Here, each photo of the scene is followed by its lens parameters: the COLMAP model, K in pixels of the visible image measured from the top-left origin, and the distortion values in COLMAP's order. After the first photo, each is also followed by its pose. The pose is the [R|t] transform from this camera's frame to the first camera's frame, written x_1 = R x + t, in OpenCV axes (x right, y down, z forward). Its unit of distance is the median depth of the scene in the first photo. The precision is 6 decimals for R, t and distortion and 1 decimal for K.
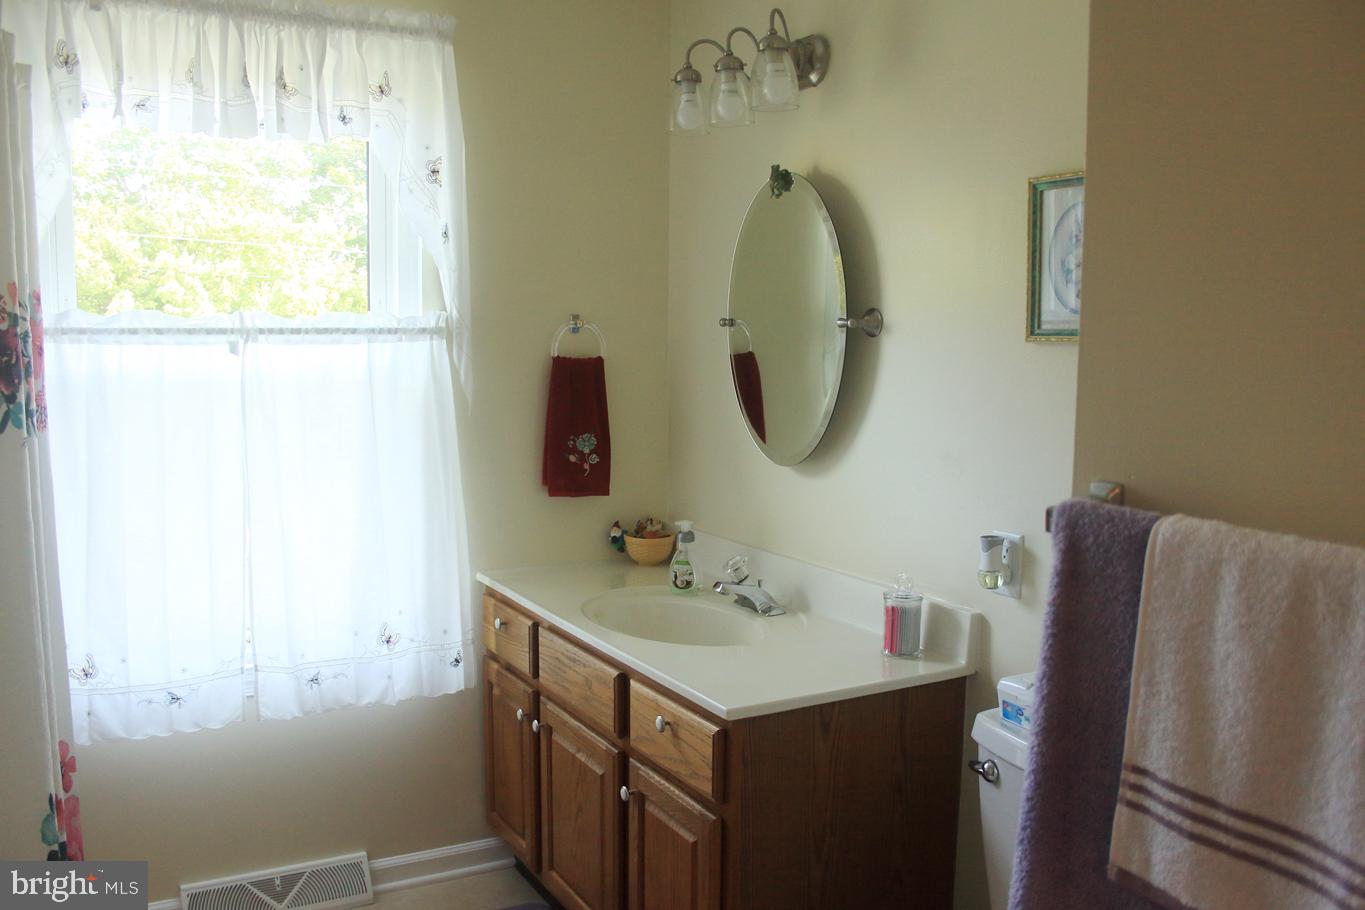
lens RADIAL K [[1146.2, 0, 681.7], [0, 1146.2, 491.3], [0, 0, 1]] dist [-0.154635, 0.118477]
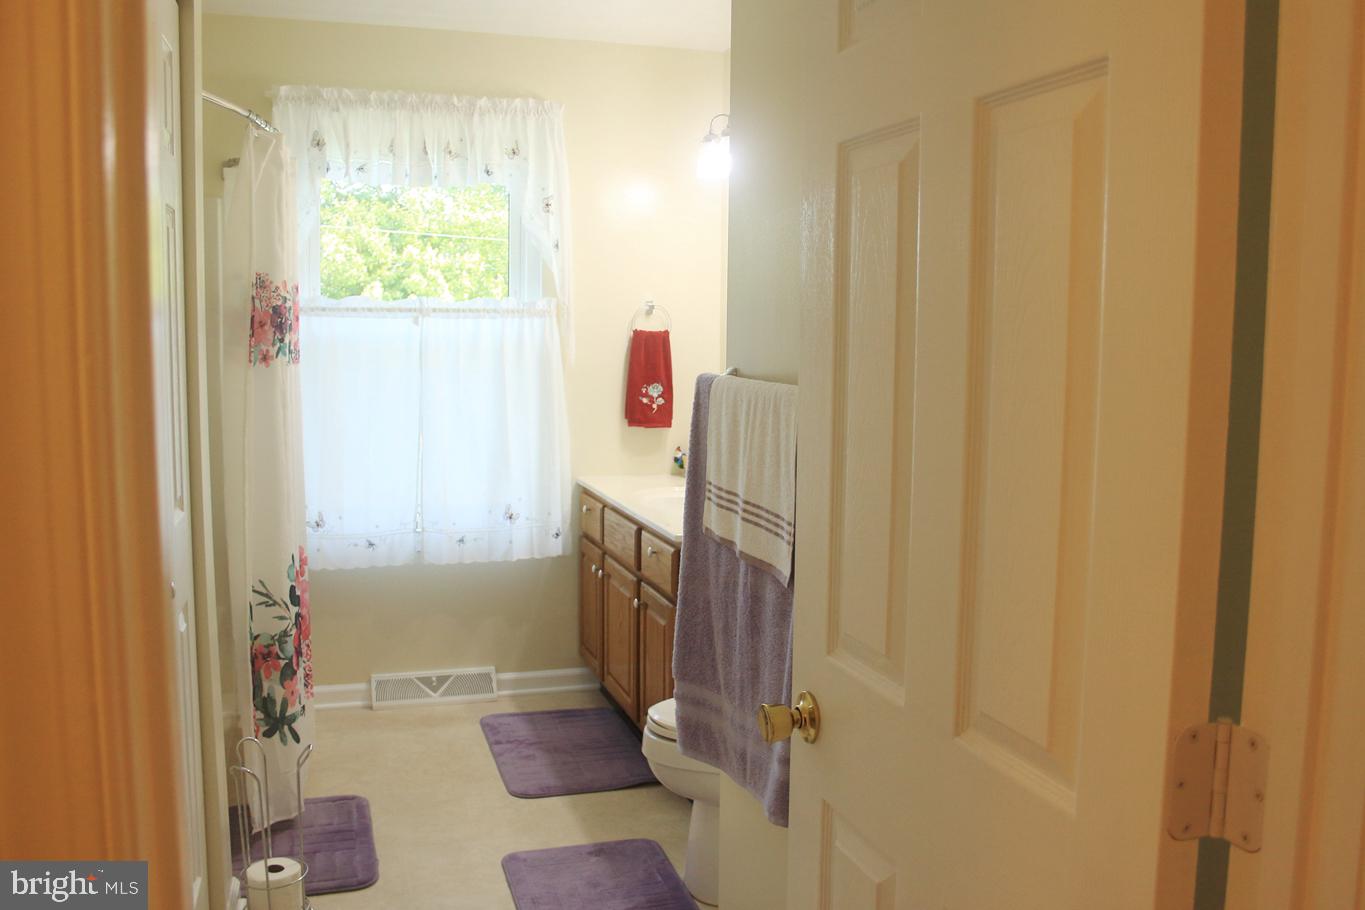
lens RADIAL K [[1115.5, 0, 682.5], [0, 1115.5, 455.0], [0, 0, 1]] dist [-0.139364, 0.127920]
pose [[0.981689, 0.023510, -0.189034, 0.235309], [-0.027422, 0.999460, -0.018106, 0.069234], [0.188507, 0.022958, 0.981804, -0.394439]]
